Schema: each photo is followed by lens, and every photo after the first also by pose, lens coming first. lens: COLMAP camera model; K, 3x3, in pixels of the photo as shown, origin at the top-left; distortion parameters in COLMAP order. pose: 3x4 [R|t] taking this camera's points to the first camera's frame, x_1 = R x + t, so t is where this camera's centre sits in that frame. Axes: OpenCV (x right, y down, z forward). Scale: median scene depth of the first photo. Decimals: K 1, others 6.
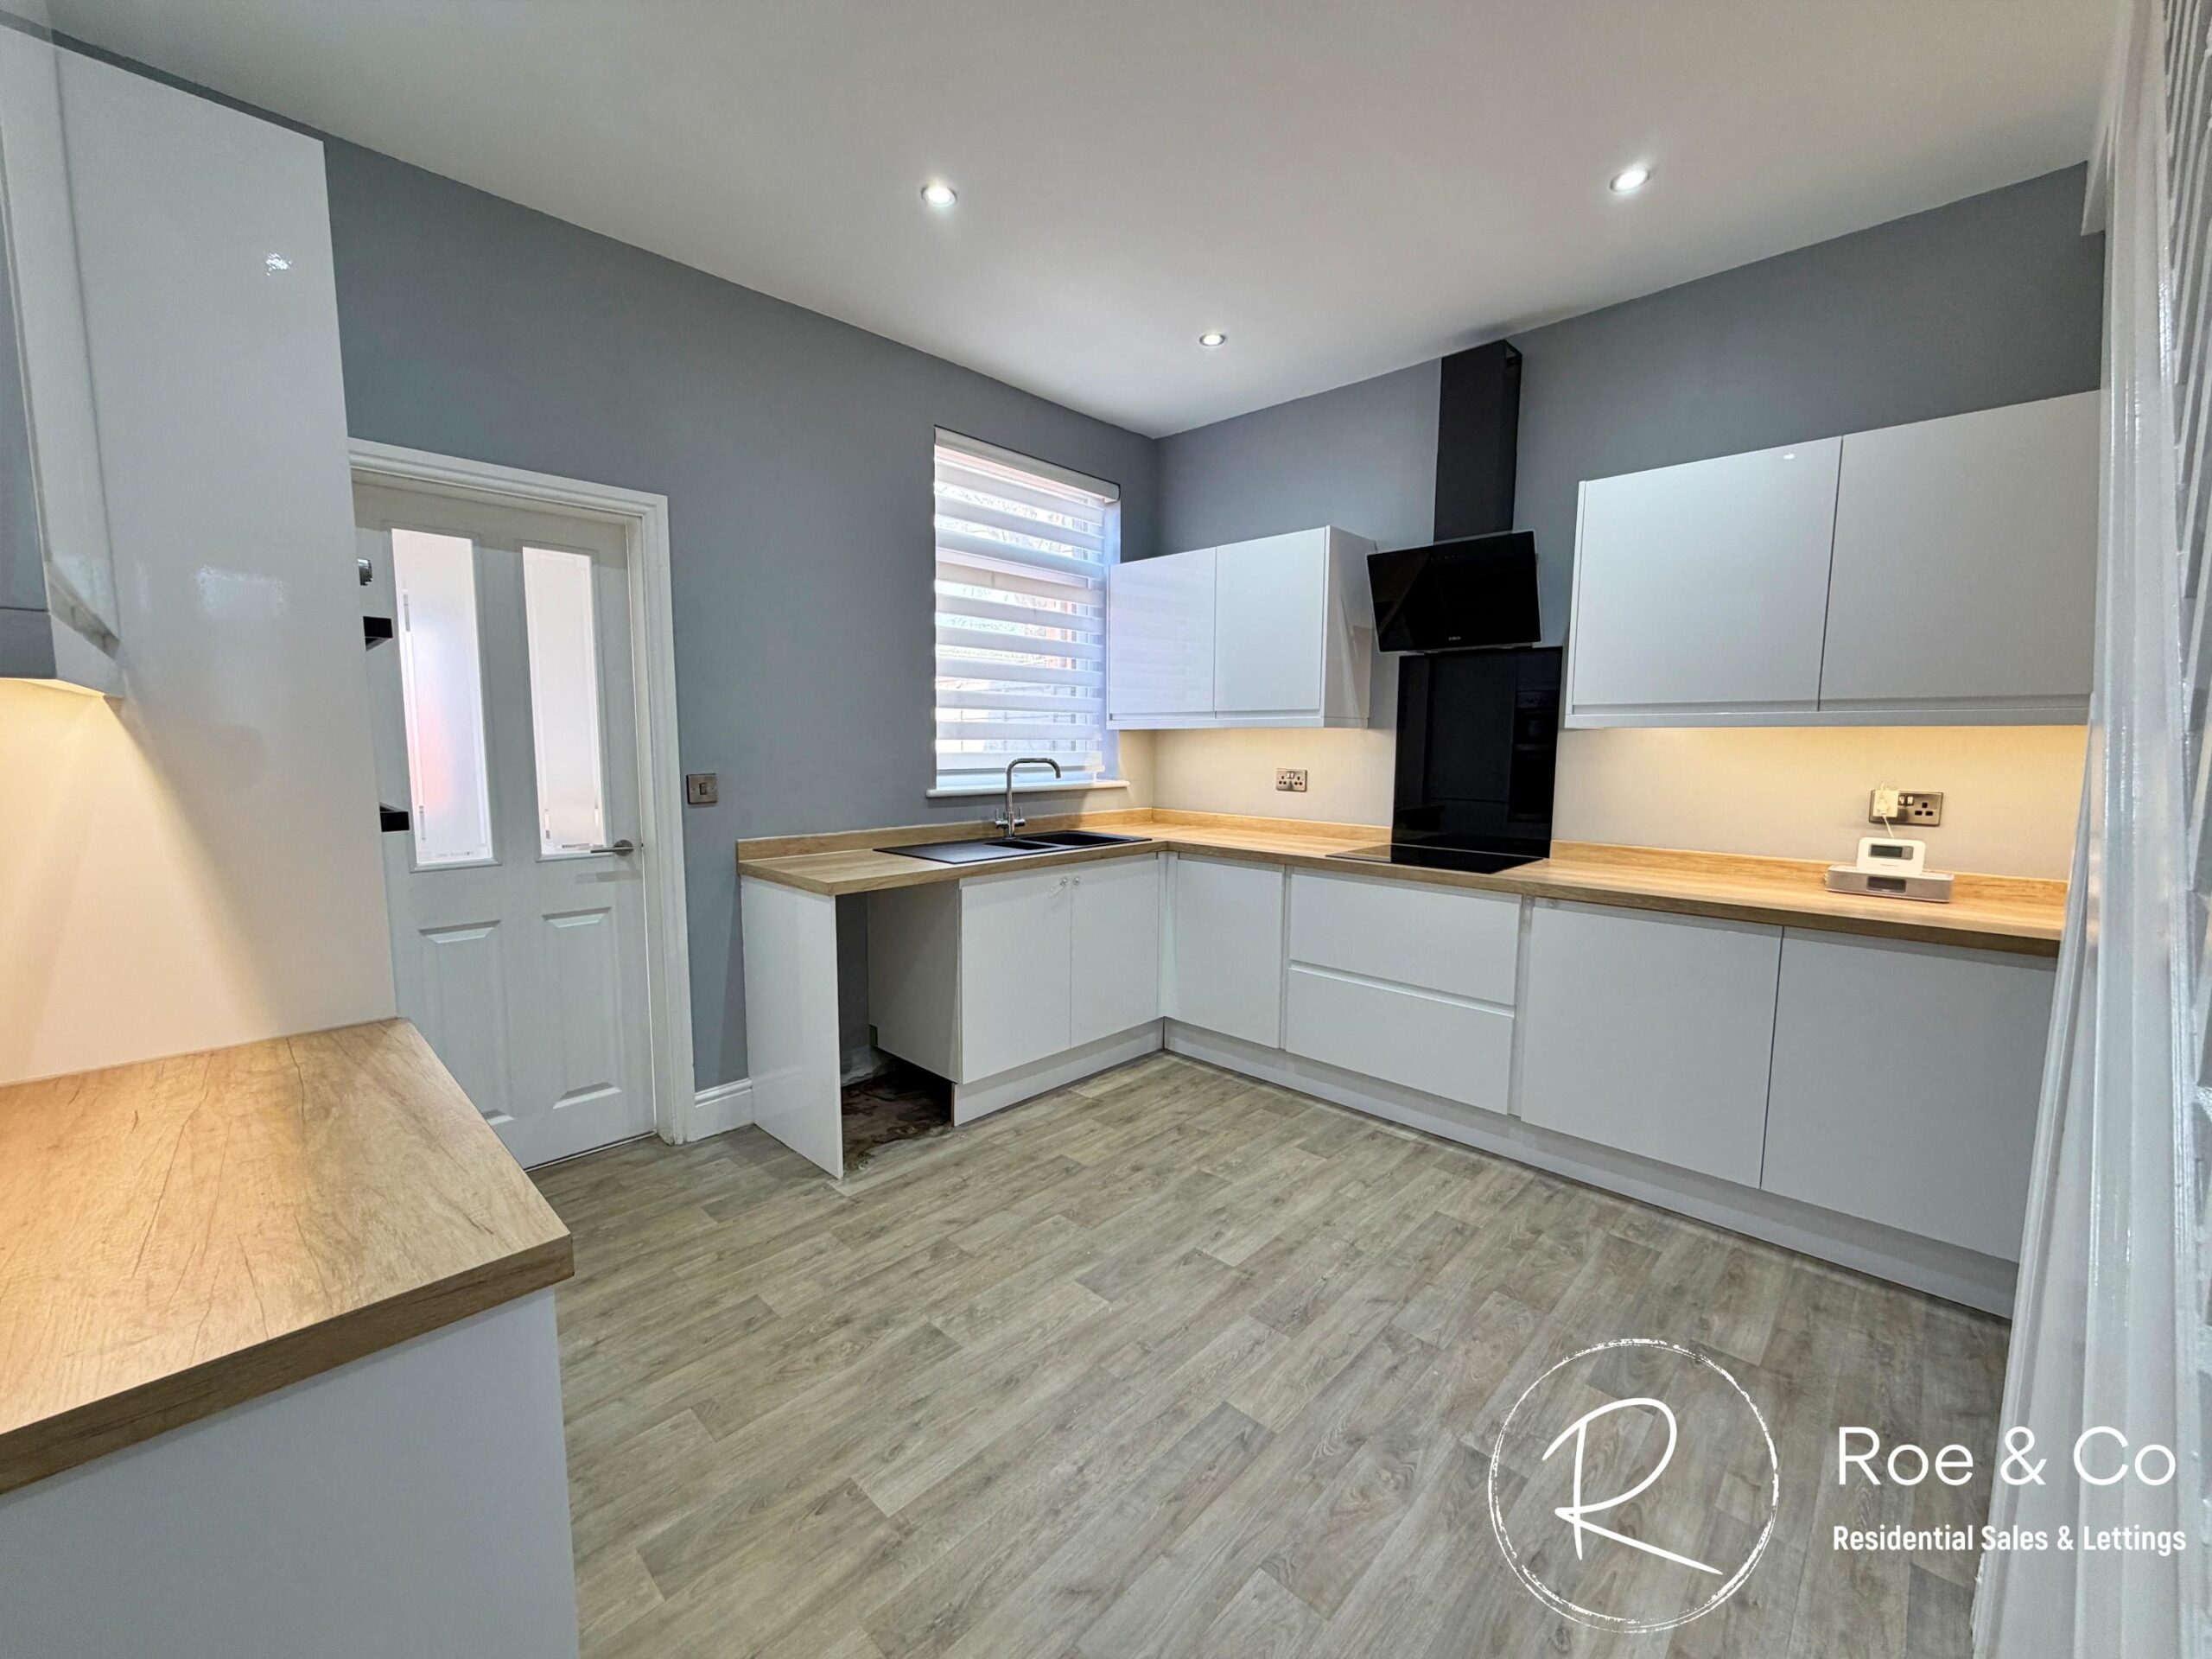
lens RADIAL K [[883.8, 0, 1104.5], [0, 883.8, 831.2], [0, 0, 1]] dist [-0.000346, 0.000257]
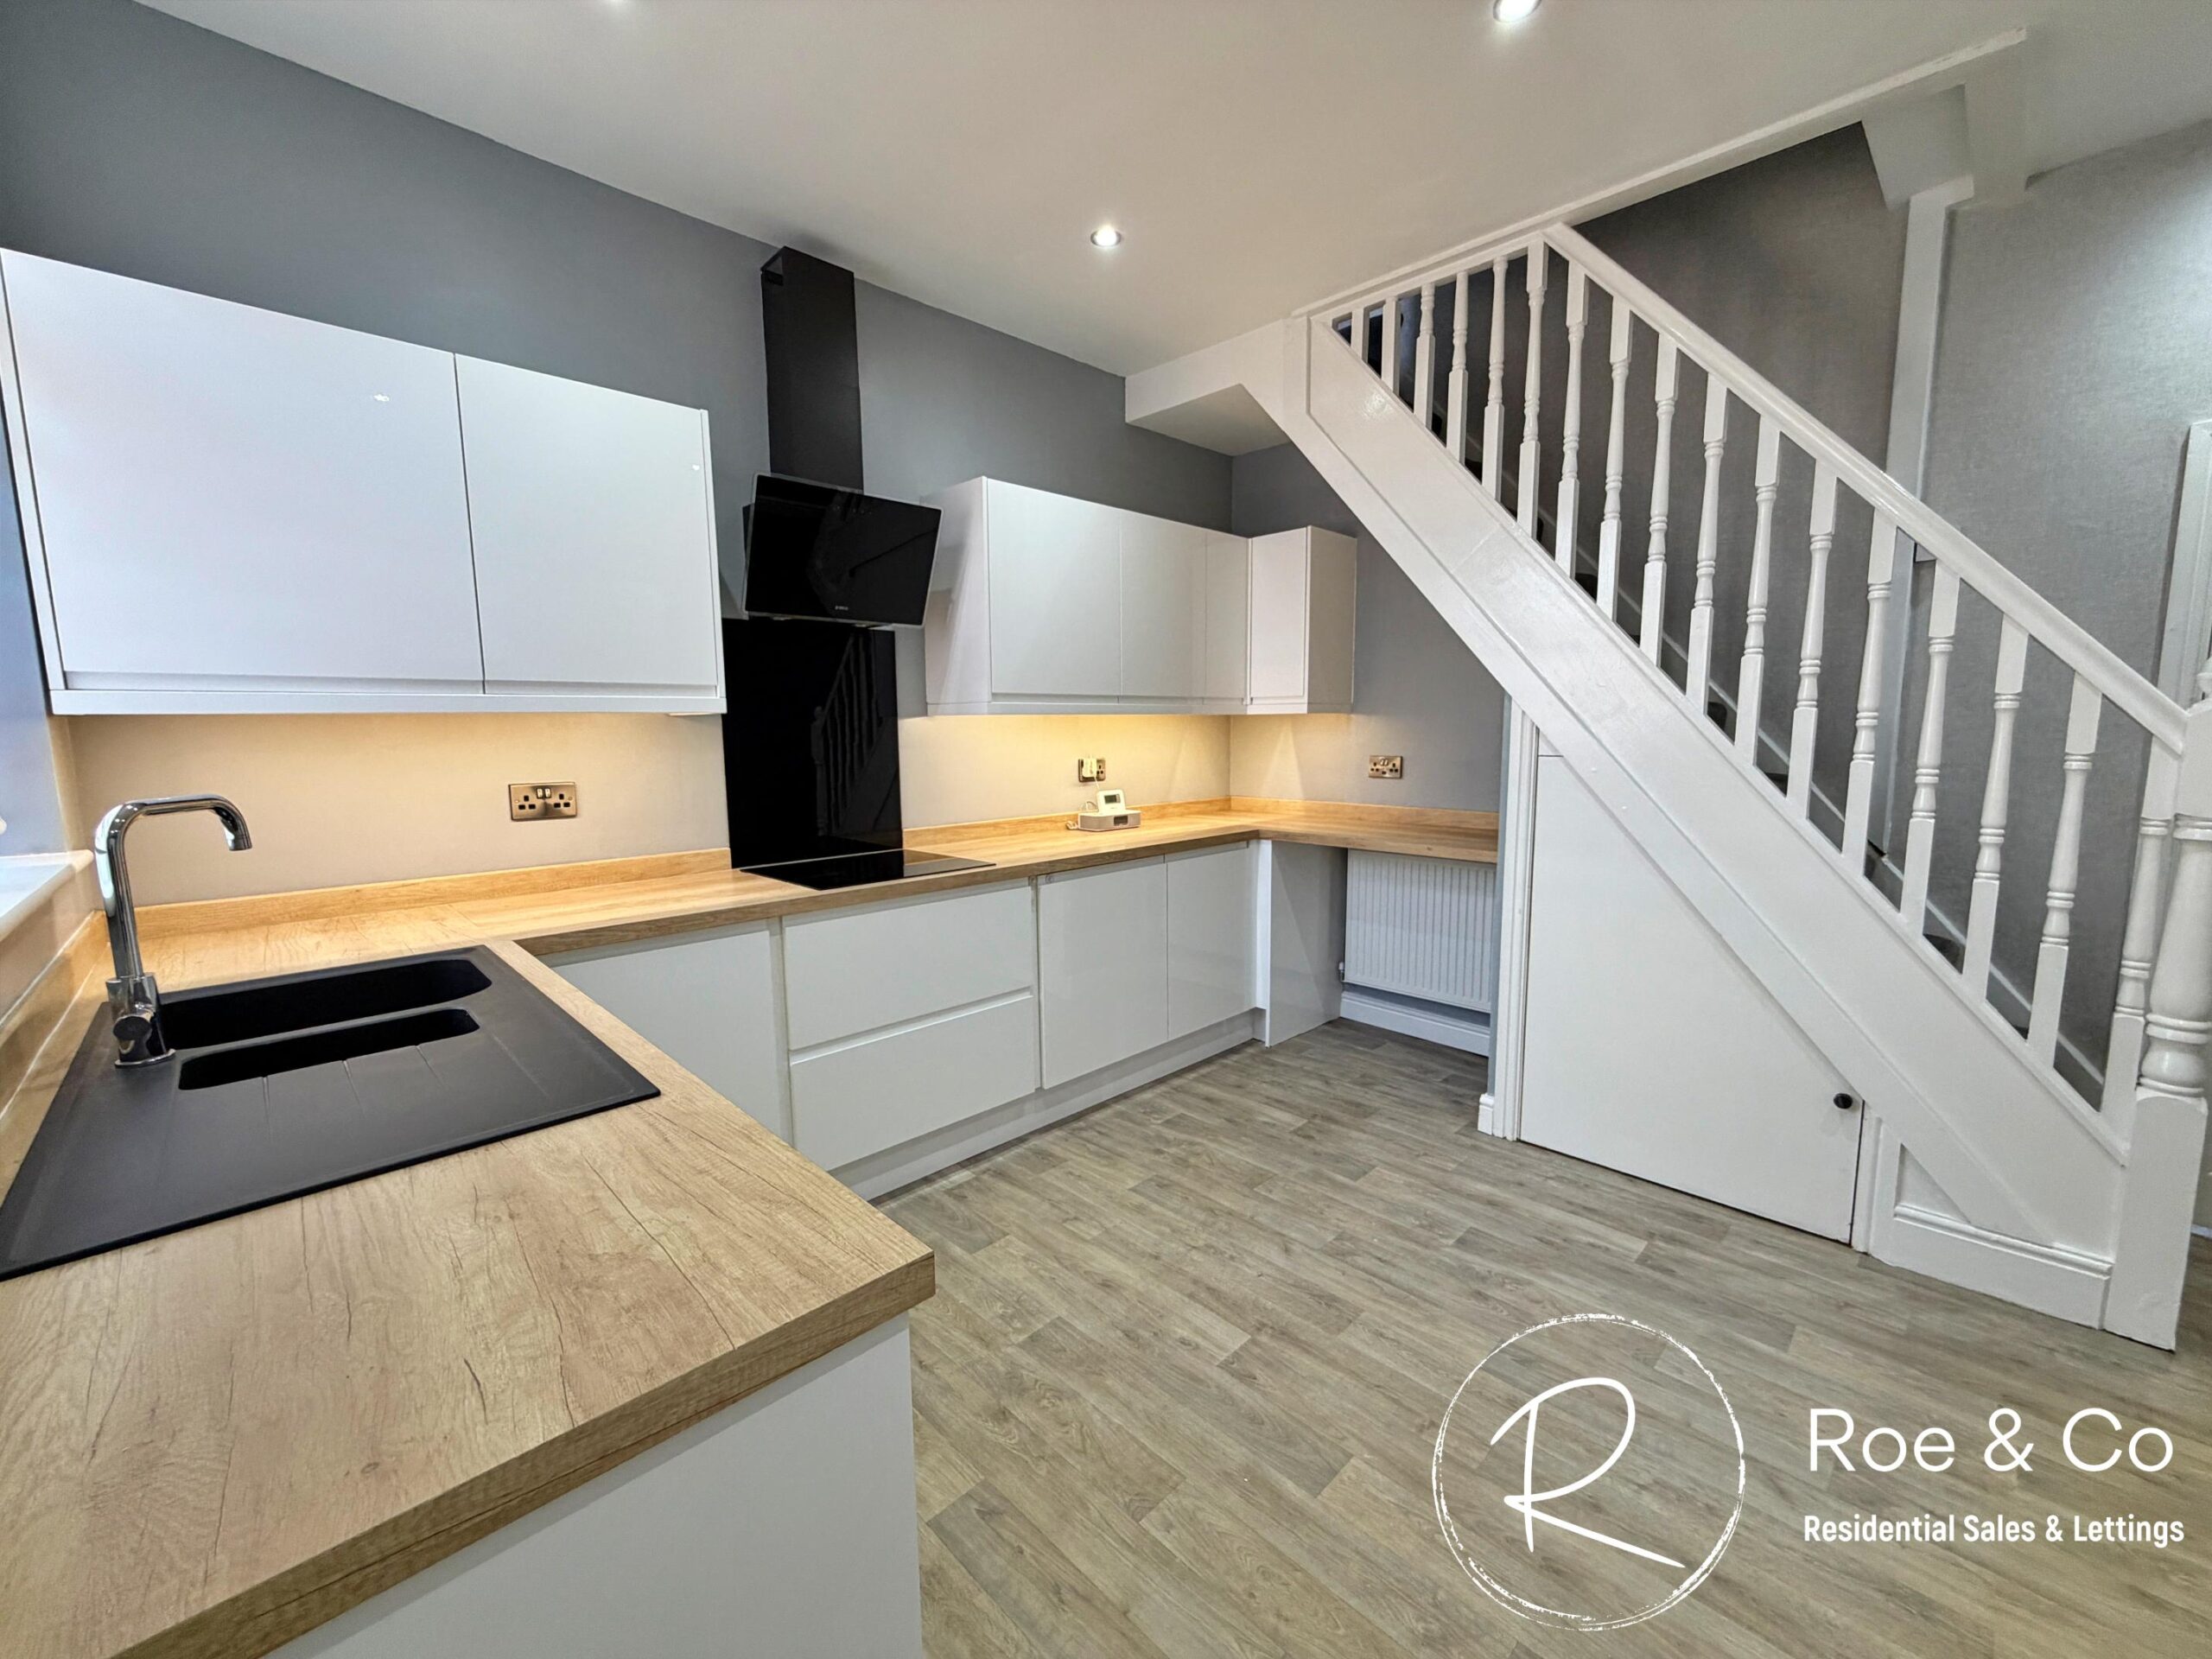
lens RADIAL K [[883.8, 0, 1101.2], [0, 883.8, 832.0], [0, 0, 1]] dist [-0.000346, 0.000257]
pose [[0.033566, -0.127582, 0.991260, -0.576492], [0.115241, 0.985697, 0.122964, -0.103804], [-0.992770, 0.110106, 0.047789, 0.928268]]
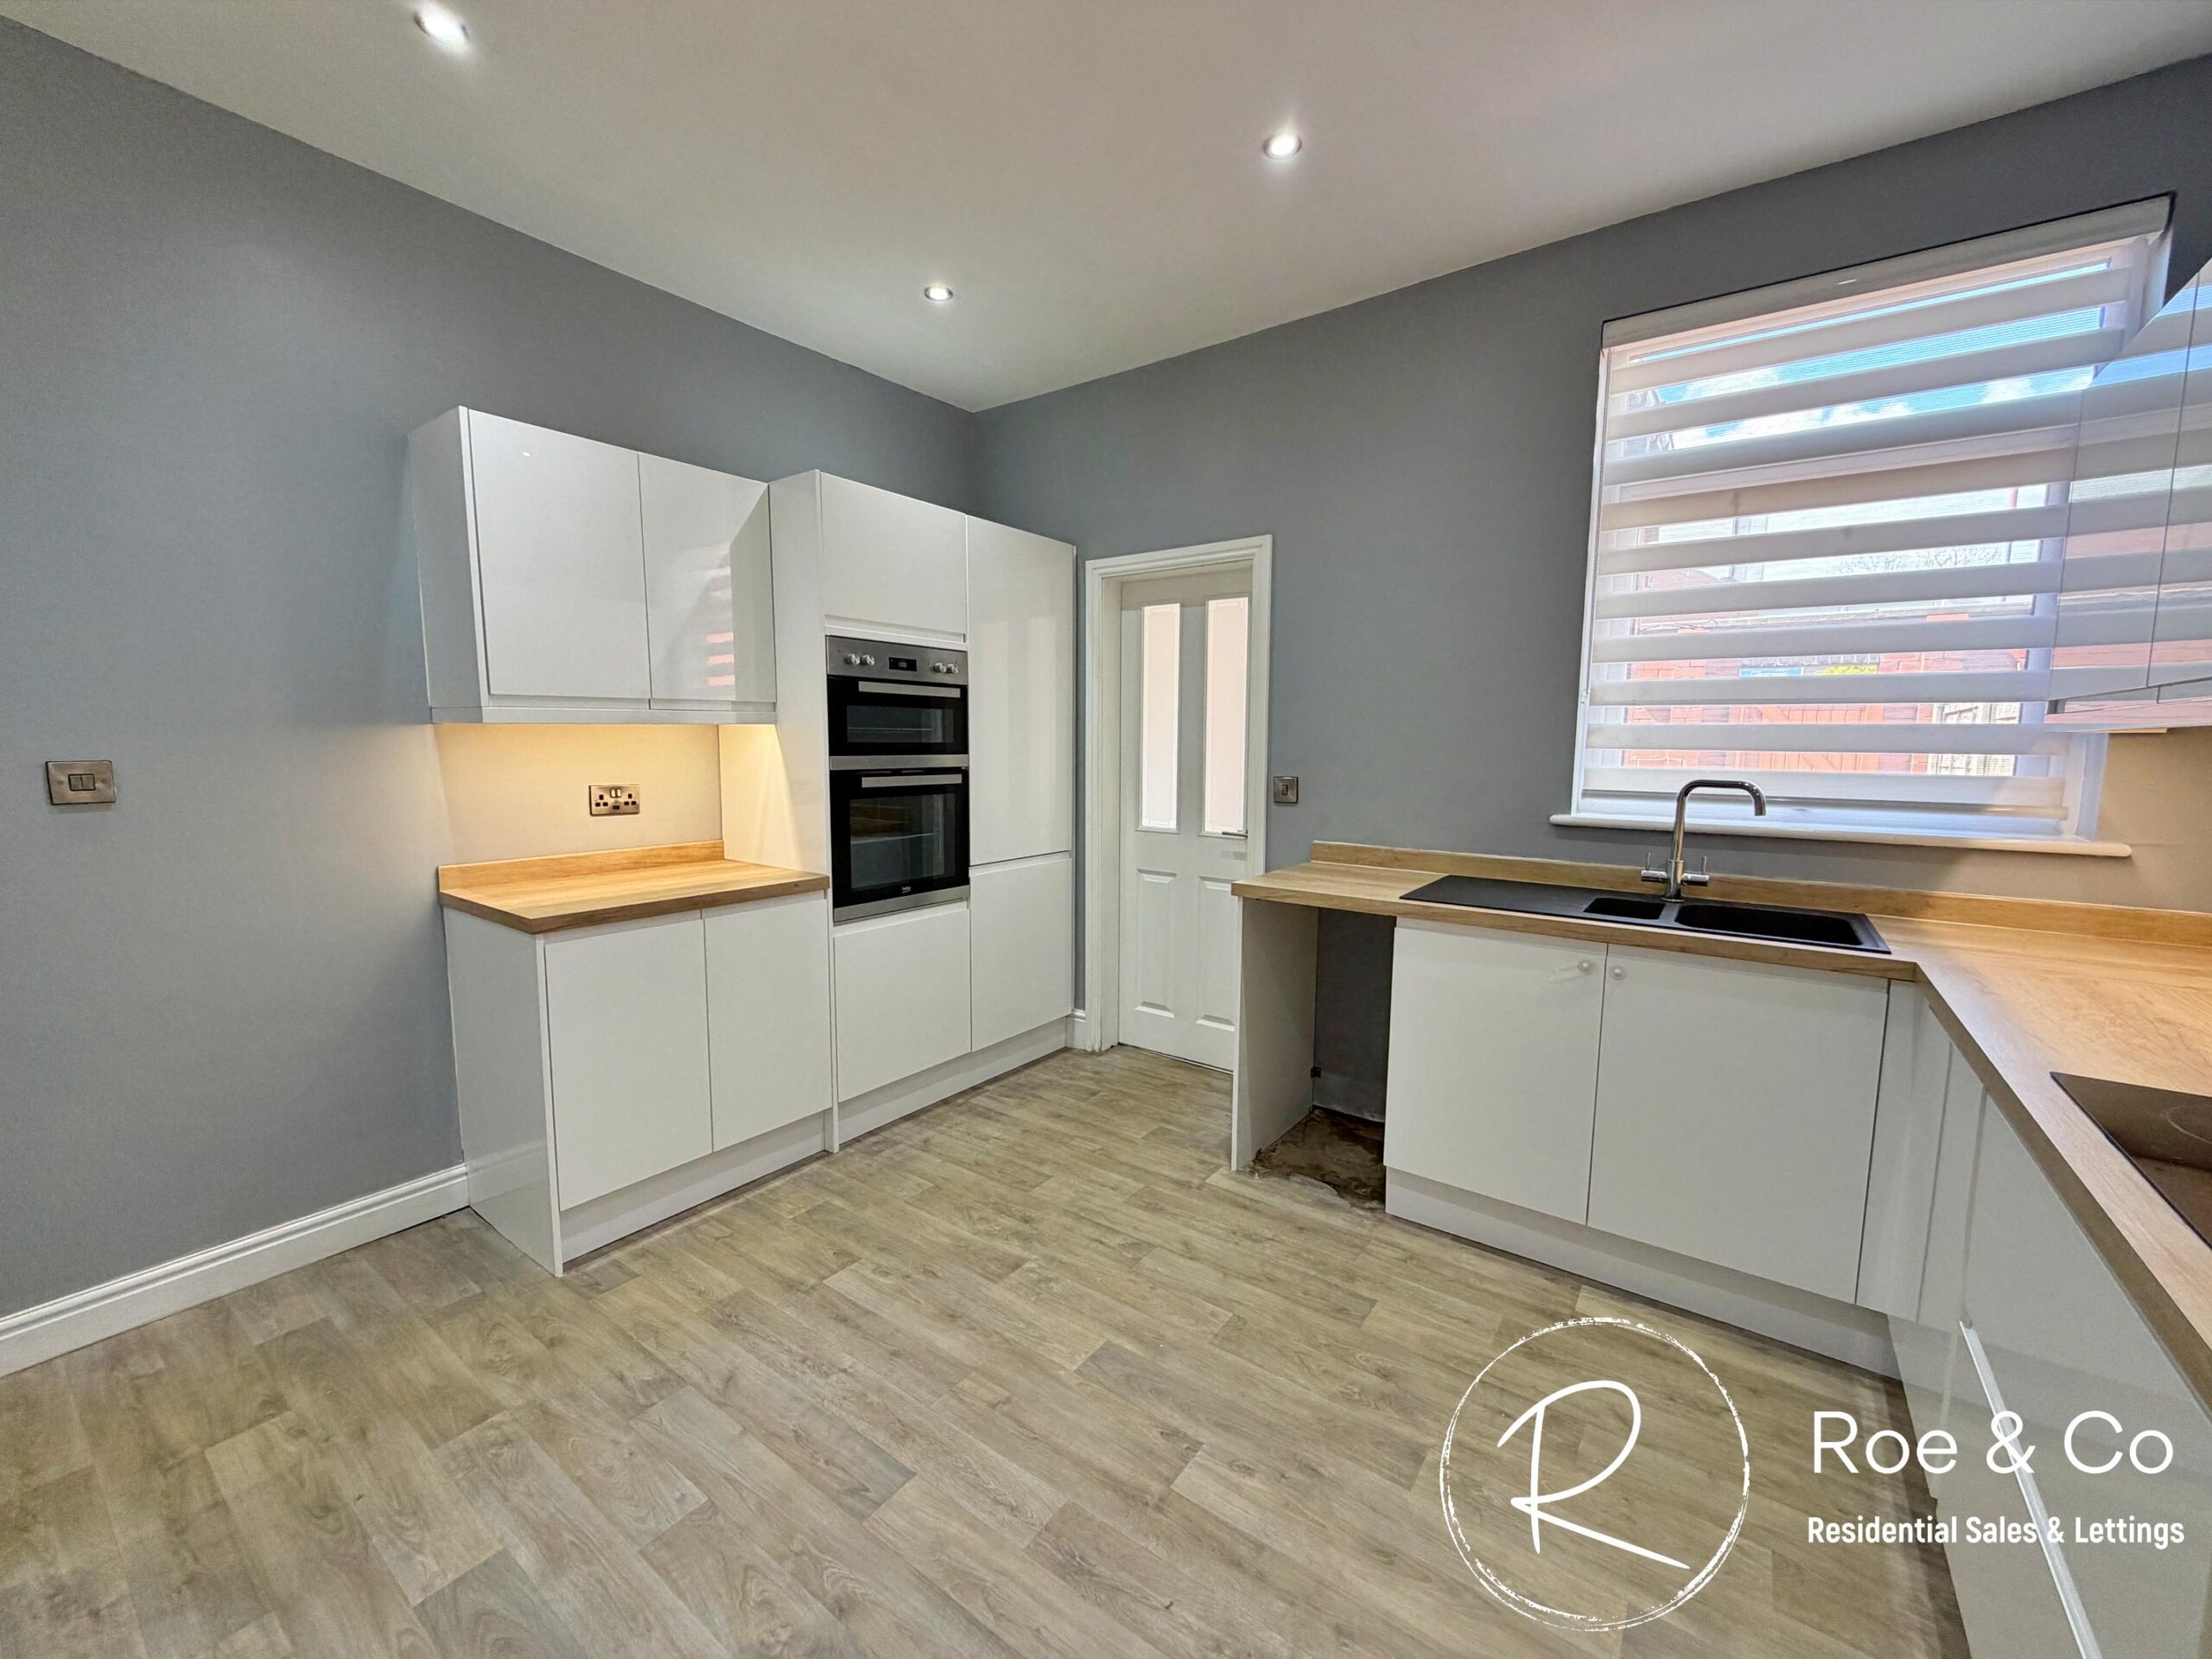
lens RADIAL K [[883.8, 0, 1099.8], [0, 883.8, 833.8], [0, 0, 1]] dist [-0.000346, 0.000257]
pose [[0.132754, 0.104708, -0.985603, 0.695355], [-0.110246, 0.989793, 0.090304, -0.077173], [0.984998, 0.096671, 0.142943, 0.698721]]
